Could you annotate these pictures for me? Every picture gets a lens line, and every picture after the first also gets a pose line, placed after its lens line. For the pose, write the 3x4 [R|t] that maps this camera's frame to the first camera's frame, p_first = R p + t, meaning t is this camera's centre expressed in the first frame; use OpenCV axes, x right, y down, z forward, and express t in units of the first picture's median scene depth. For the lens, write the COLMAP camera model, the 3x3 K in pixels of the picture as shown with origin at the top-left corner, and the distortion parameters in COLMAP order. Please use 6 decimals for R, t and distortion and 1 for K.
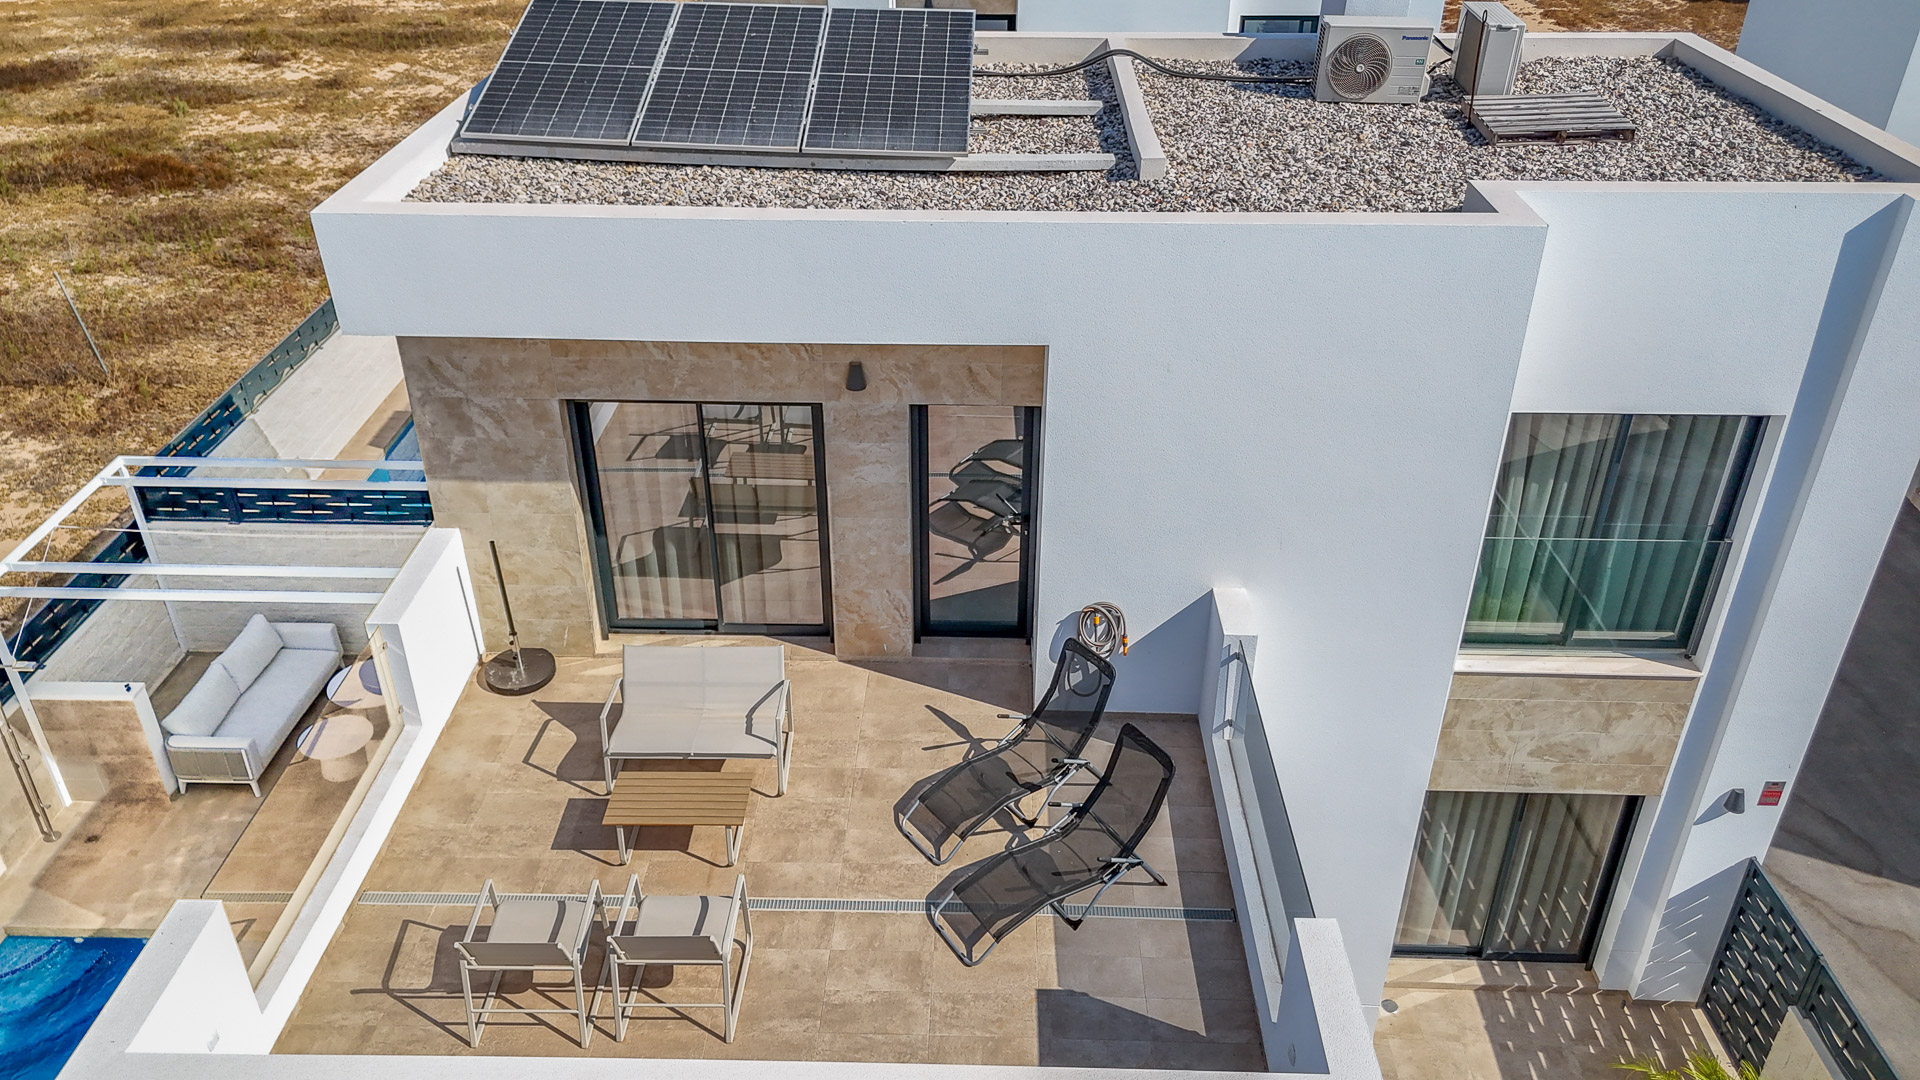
lens RADIAL K [[1407.0, 0, 957.2], [0, 1407.0, 535.5], [0, 0, 1]] dist [0.101688, -0.129803]
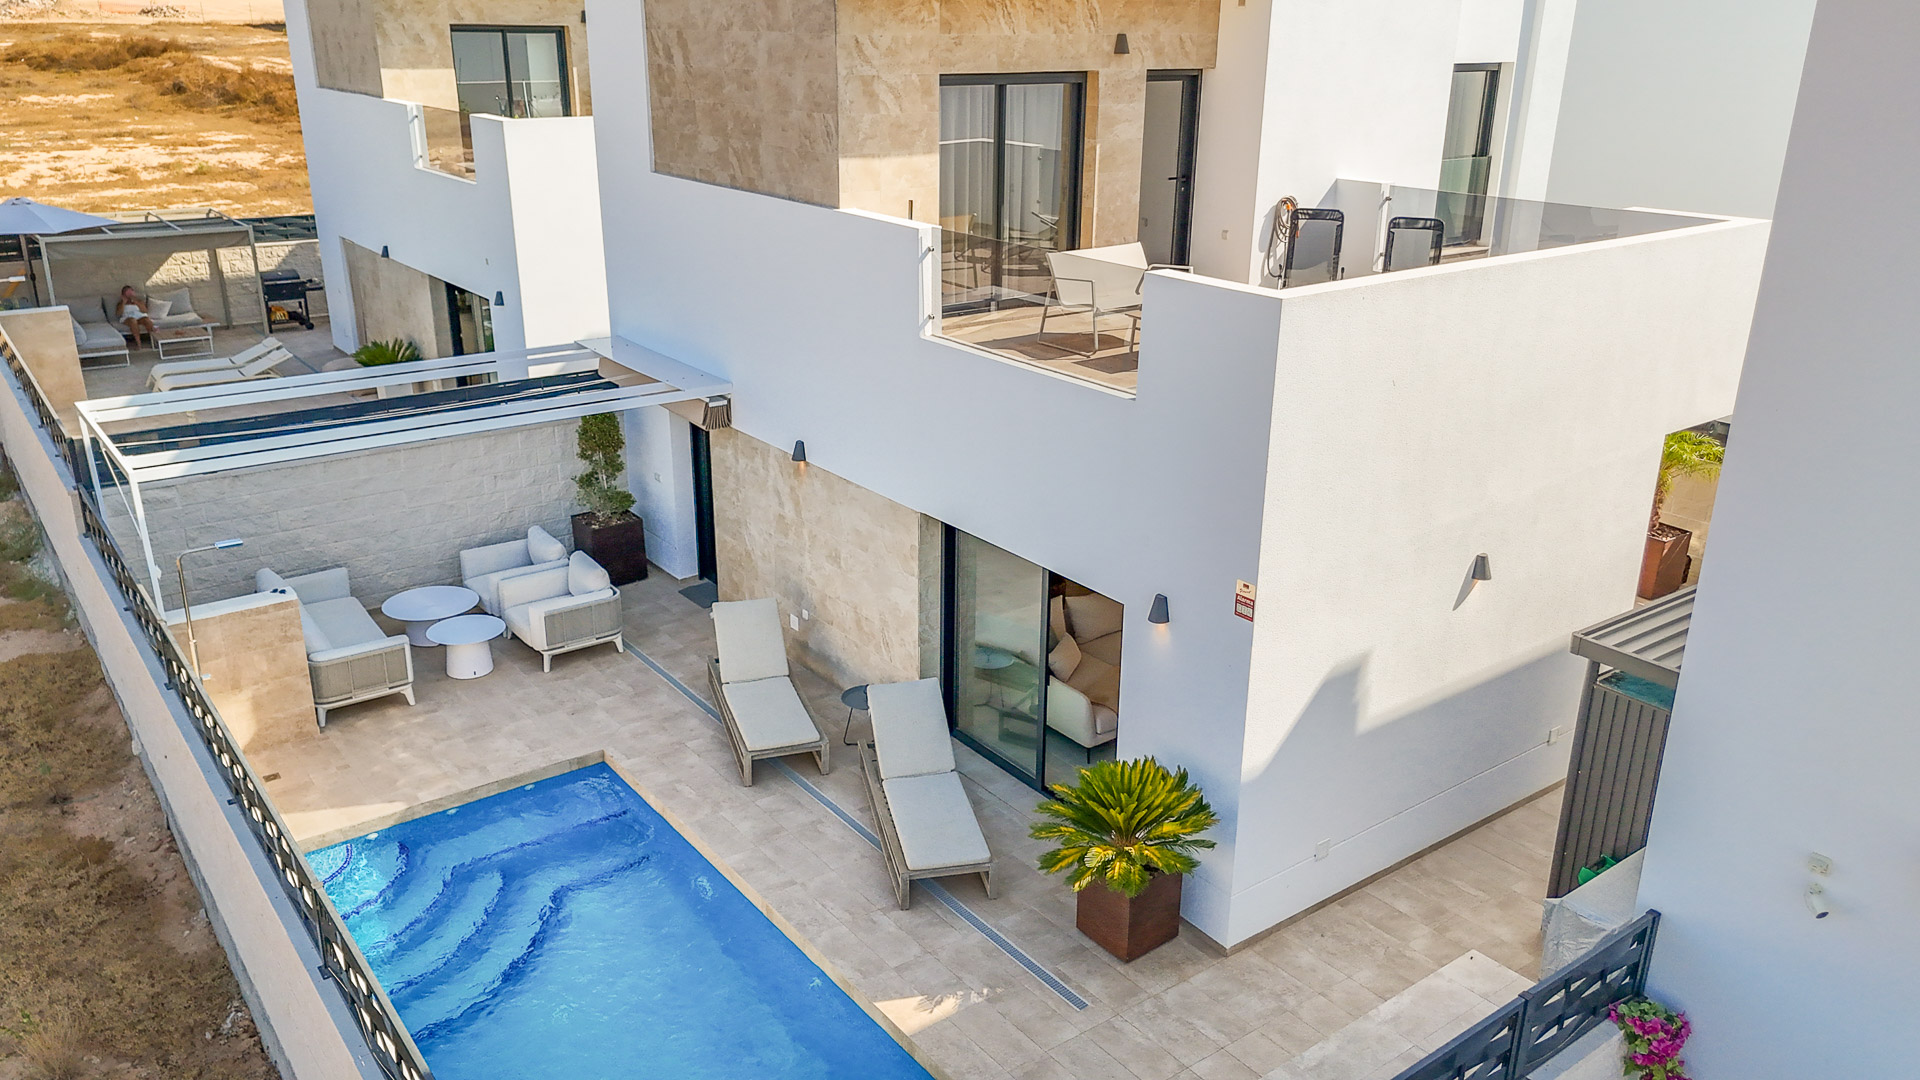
lens RADIAL K [[1407.0, 0, 957.2], [0, 1407.0, 535.5], [0, 0, 1]] dist [0.101688, -0.129803]
pose [[0.783546, -0.209112, 0.585088, -1.060874], [0.309991, 0.947662, -0.076441, 0.376142], [-0.538480, 0.241267, 0.807359, 0.100209]]
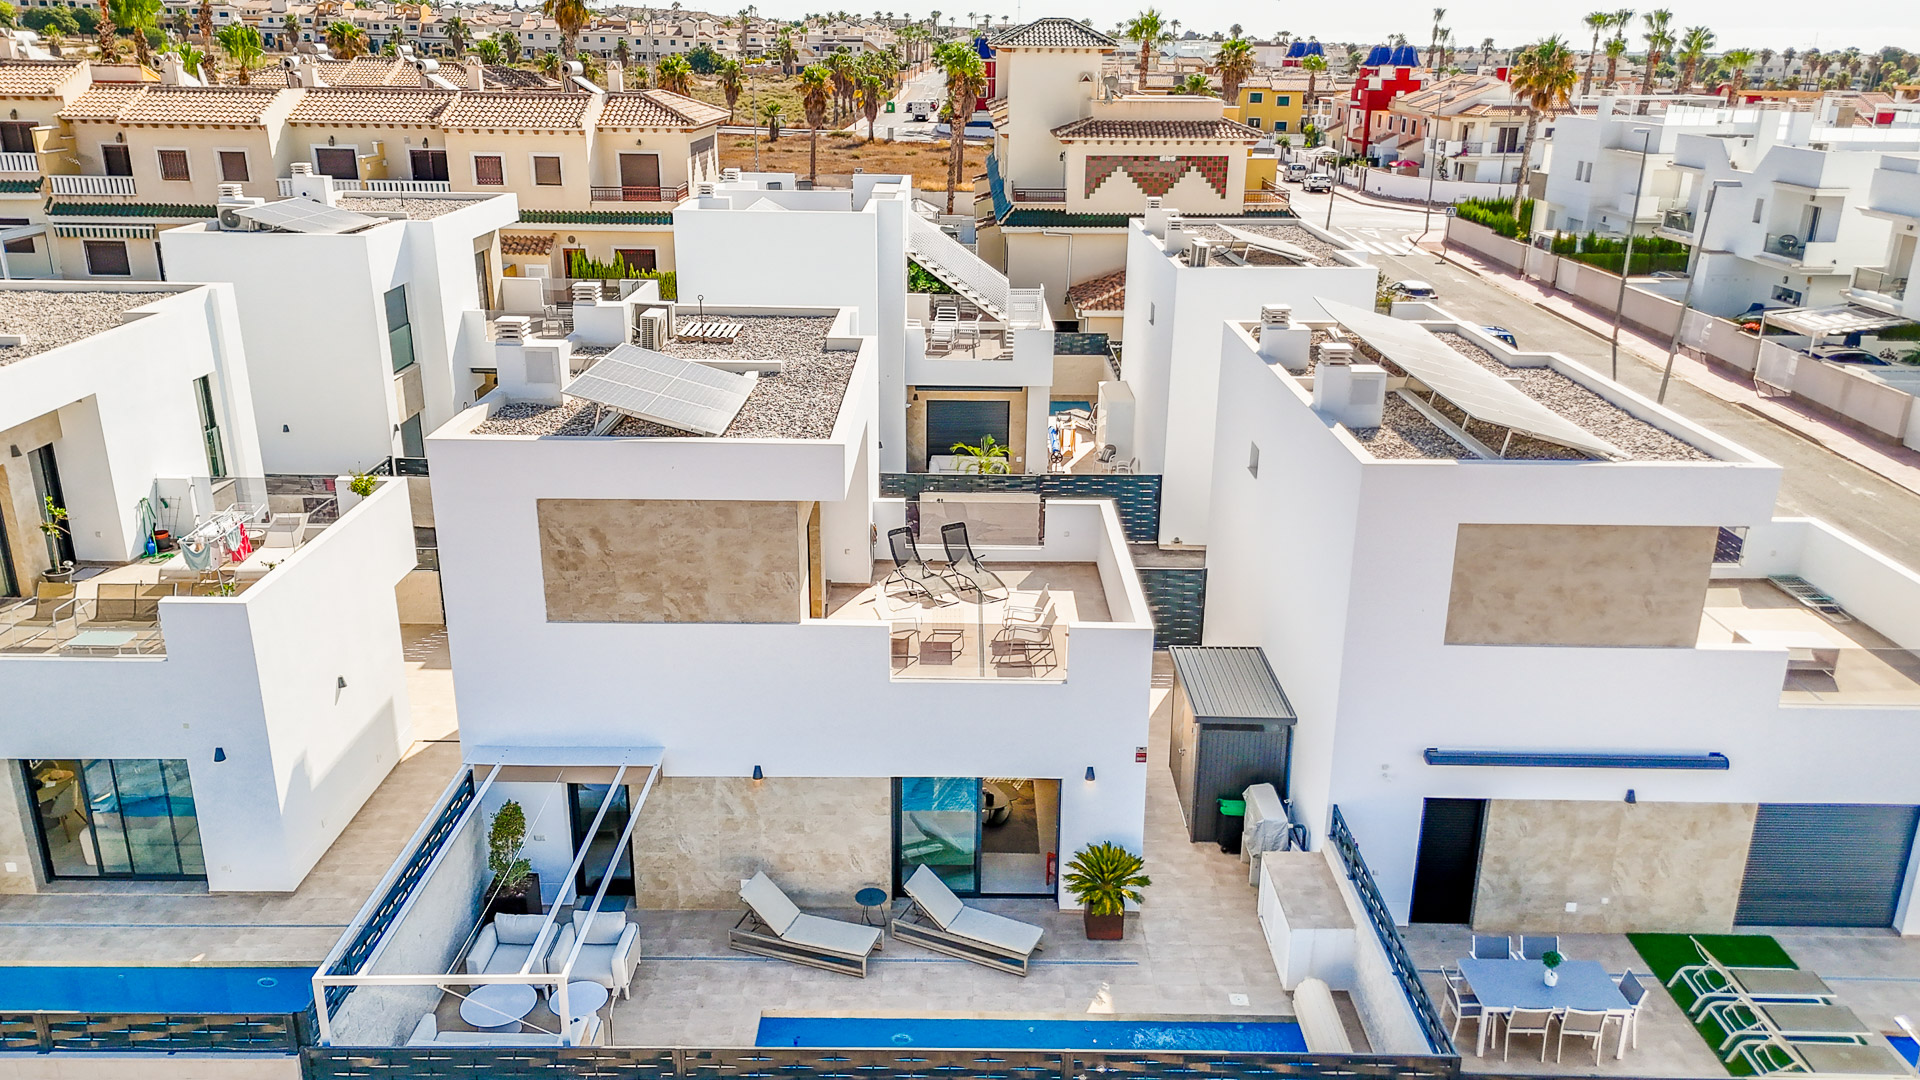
lens RADIAL K [[1407.0, 0, 957.2], [0, 1407.0, 535.5], [0, 0, 1]] dist [0.101688, -0.129803]
pose [[-0.020397, -0.329199, 0.944040, -2.180071], [0.499379, 0.814660, 0.294872, -0.567509], [-0.866143, 0.477449, 0.147779, 0.516521]]
